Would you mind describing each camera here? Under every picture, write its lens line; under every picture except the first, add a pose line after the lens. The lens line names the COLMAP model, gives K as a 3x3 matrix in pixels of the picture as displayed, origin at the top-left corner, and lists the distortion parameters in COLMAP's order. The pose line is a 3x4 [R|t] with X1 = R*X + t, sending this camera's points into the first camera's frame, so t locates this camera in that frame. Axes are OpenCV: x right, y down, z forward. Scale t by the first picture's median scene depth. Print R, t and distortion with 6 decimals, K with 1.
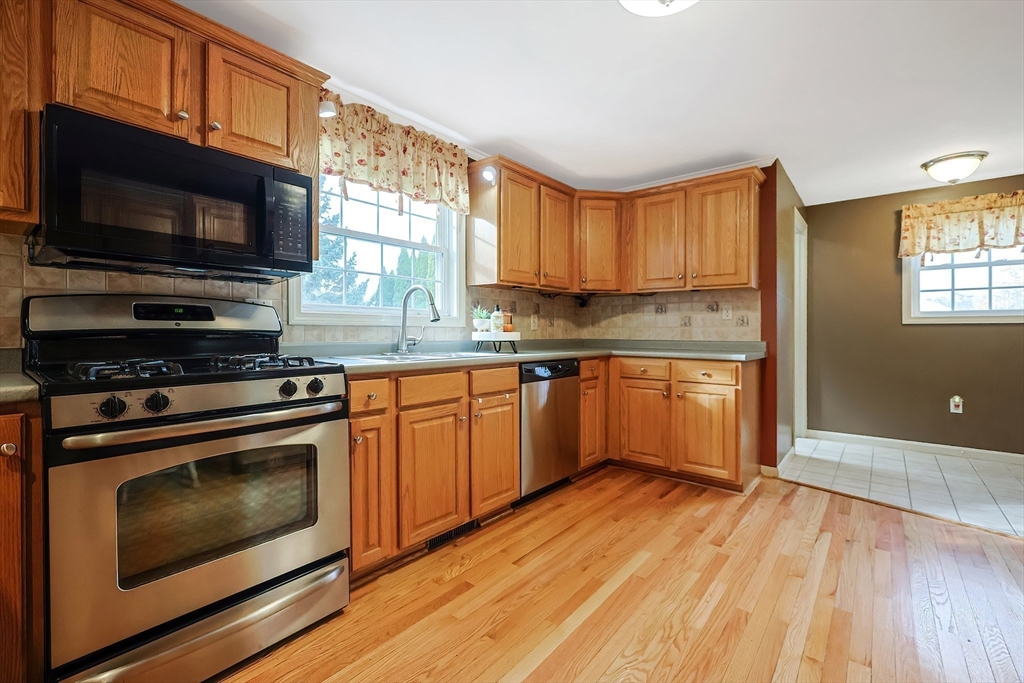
lens RADIAL K [[443.2, 0, 518.2], [0, 443.2, 333.1], [0, 0, 1]] dist [-0.000246, -0.000389]
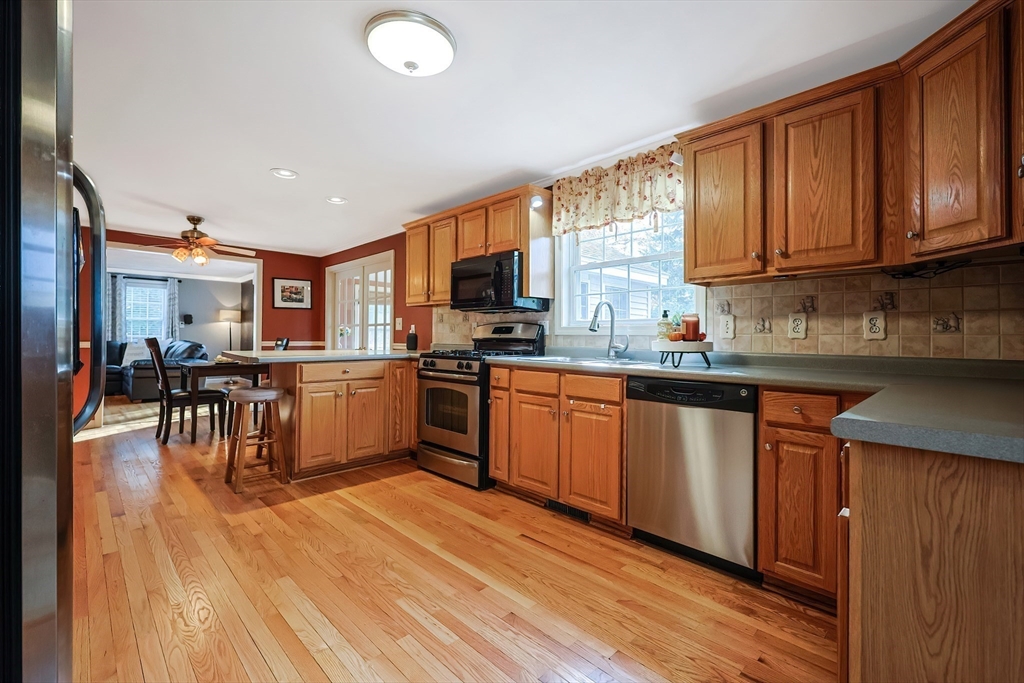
lens RADIAL K [[443.2, 0, 518.2], [0, 443.2, 333.1], [0, 0, 1]] dist [-0.000246, -0.000389]
pose [[-0.096918, -0.009029, -0.995251, 0.777640], [-0.008653, 0.999929, -0.008229, -0.008183], [0.995255, 0.007815, -0.096990, 0.725493]]
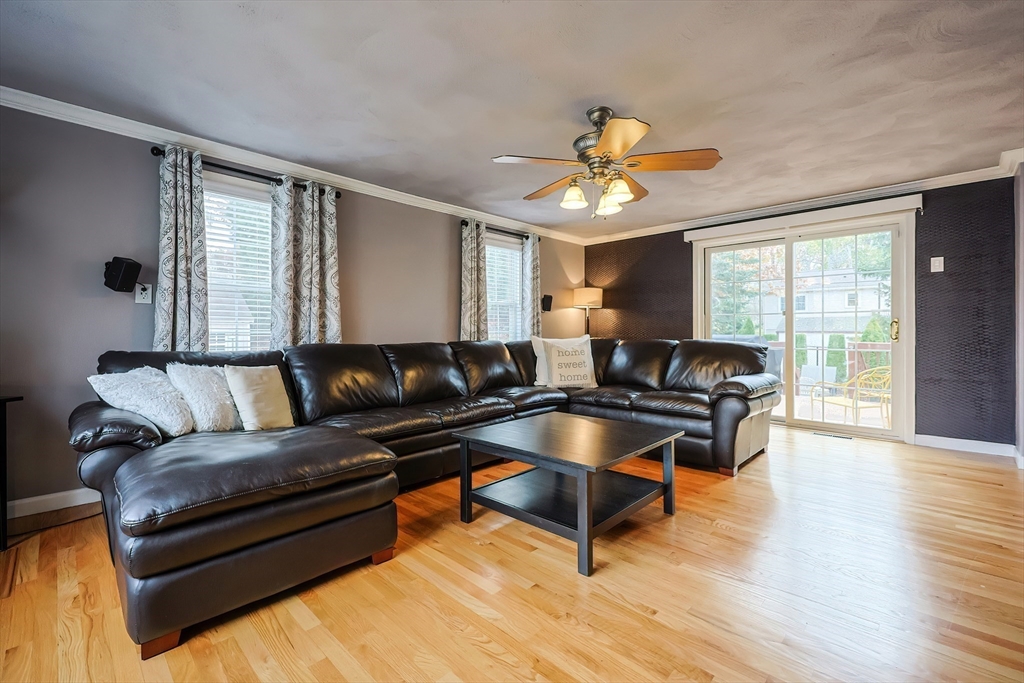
lens RADIAL K [[443.2, 0, 518.2], [0, 443.2, 333.1], [0, 0, 1]] dist [-0.000246, -0.000389]
pose [[-0.079379, -0.000062, -0.996845, -0.192944], [0.002190, 0.999998, -0.000237, 0.016923], [0.996842, -0.002201, -0.079378, -1.818994]]
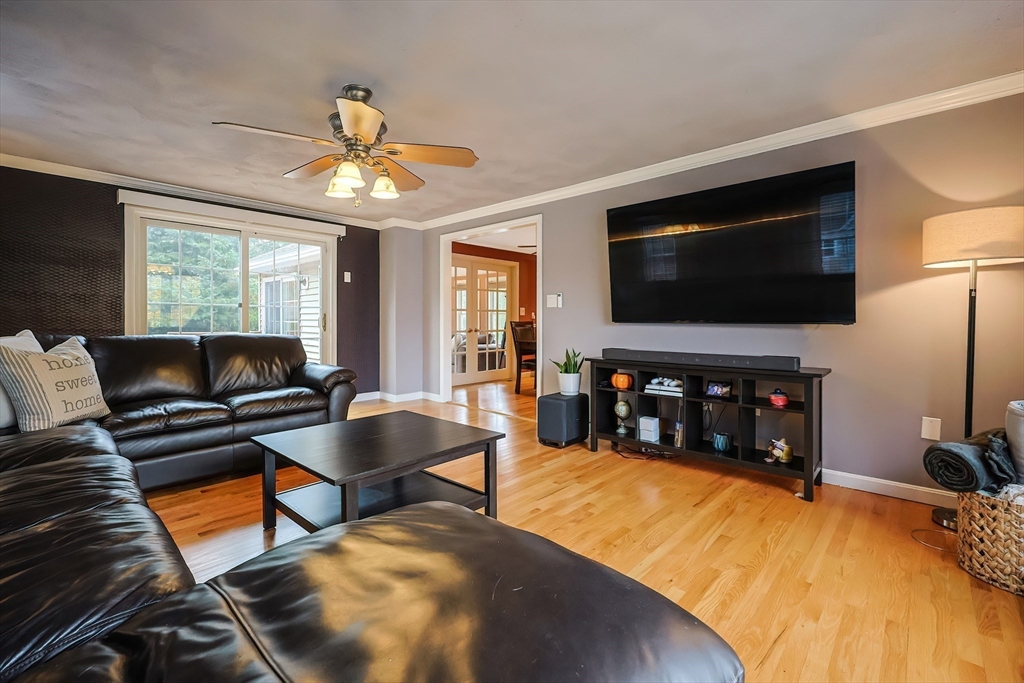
lens RADIAL K [[443.2, 0, 518.2], [0, 443.2, 333.1], [0, 0, 1]] dist [-0.000246, -0.000389]
pose [[0.998560, 0.003363, -0.053538, -0.736367], [-0.001811, 0.999577, 0.029011, 0.001106], [0.053613, -0.028872, 0.998144, -2.531687]]
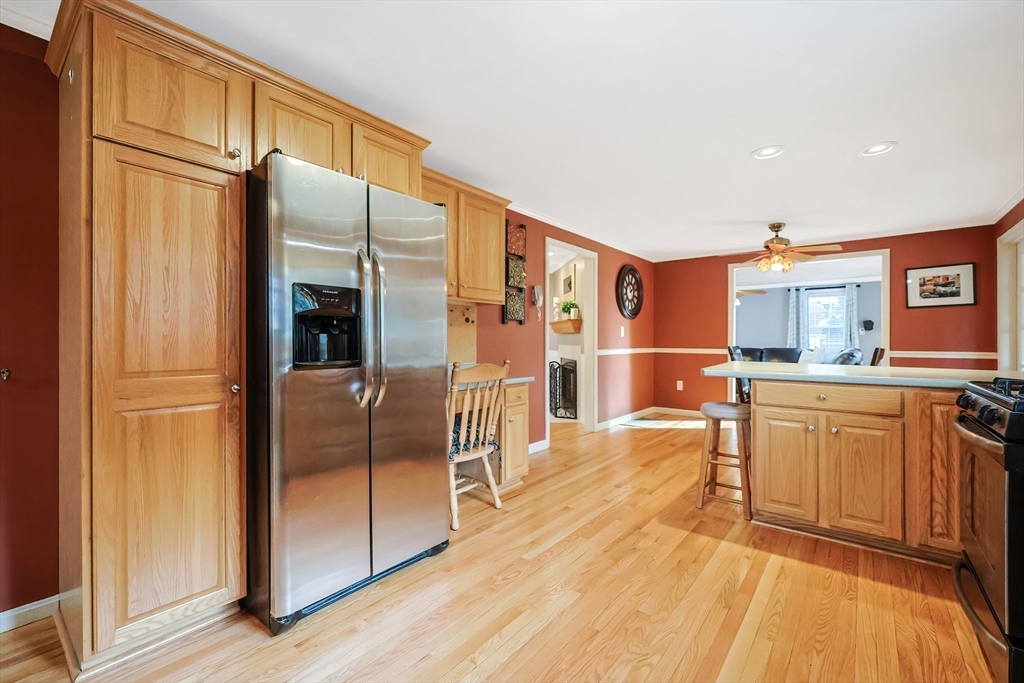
lens RADIAL K [[437.9, 0, 512.0], [0, 437.9, 341.5], [0, 0, 1]] dist [-0.000455, 0.000013]
pose [[-0.999970, 0.000977, -0.007736, 0.264023], [0.000939, 0.999988, 0.004900, -0.021225], [0.007741, 0.004892, -0.999958, 0.956739]]
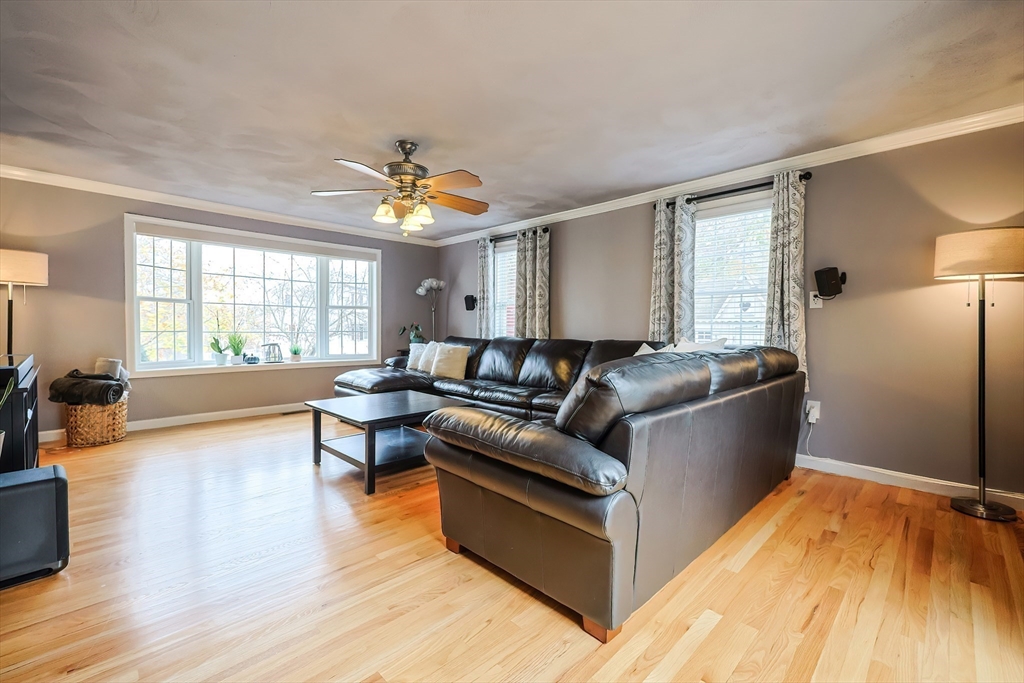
lens RADIAL K [[428.9, 0, 504.9], [0, 428.9, 340.4], [0, 0, 1]] dist [0.002259, 0.000365]
pose [[-0.993909, -0.014267, 0.109279, -1.410489], [-0.011329, 0.999559, 0.027460, 0.008265], [-0.109623, 0.026055, -0.993632, -0.760747]]
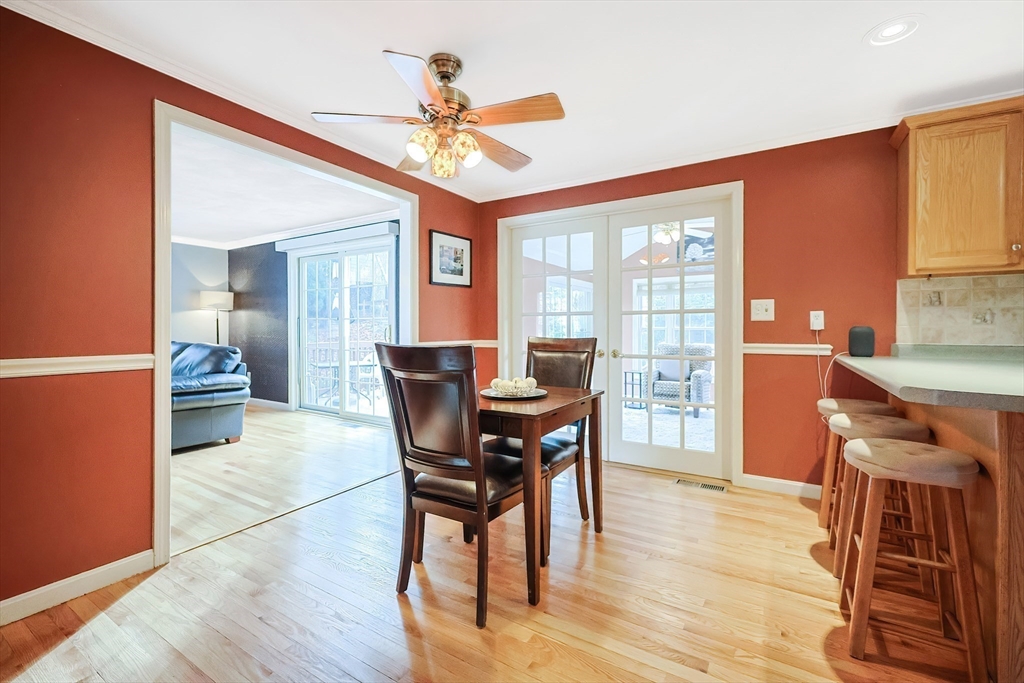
lens RADIAL K [[431.0, 0, 526.8], [0, 431.0, 332.7], [0, 0, 1]] dist [-0.001098, -0.000306]
pose [[0.159380, 0.009139, -0.987175, -0.001810], [-0.000349, 0.999958, 0.009201, -0.011302], [0.987217, -0.001122, 0.159377, -0.555315]]
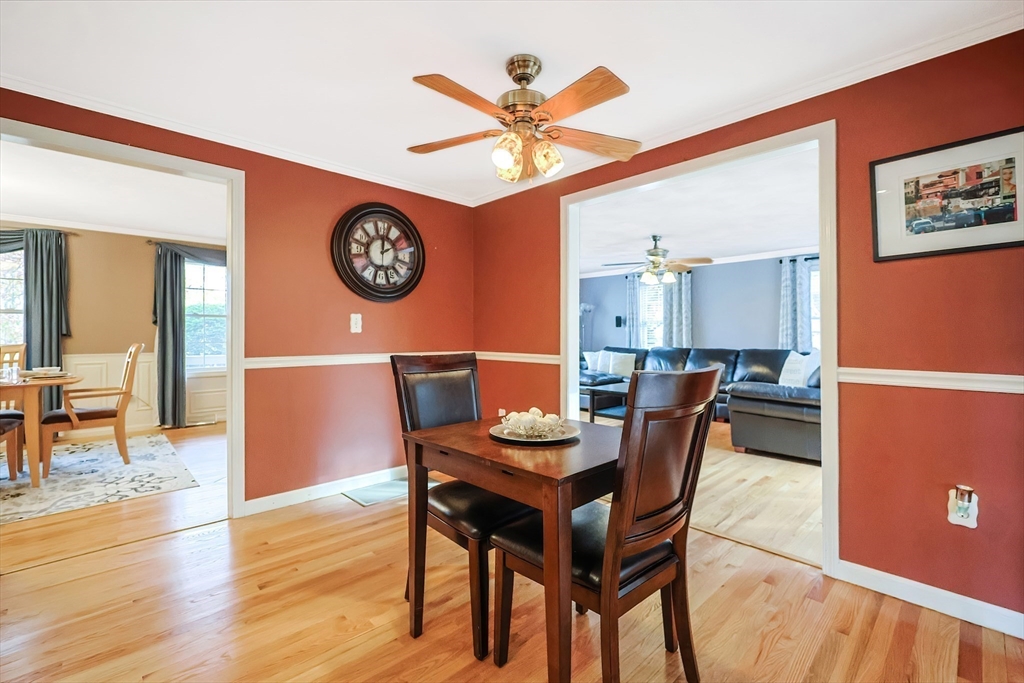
lens RADIAL K [[443.2, 0, 518.2], [0, 443.2, 333.1], [0, 0, 1]] dist [-0.000246, -0.000389]
pose [[-0.992929, 0.000106, 0.118710, -0.745109], [-0.000360, 0.999992, -0.003904, -0.026051], [-0.118709, -0.003919, -0.992921, 0.076097]]
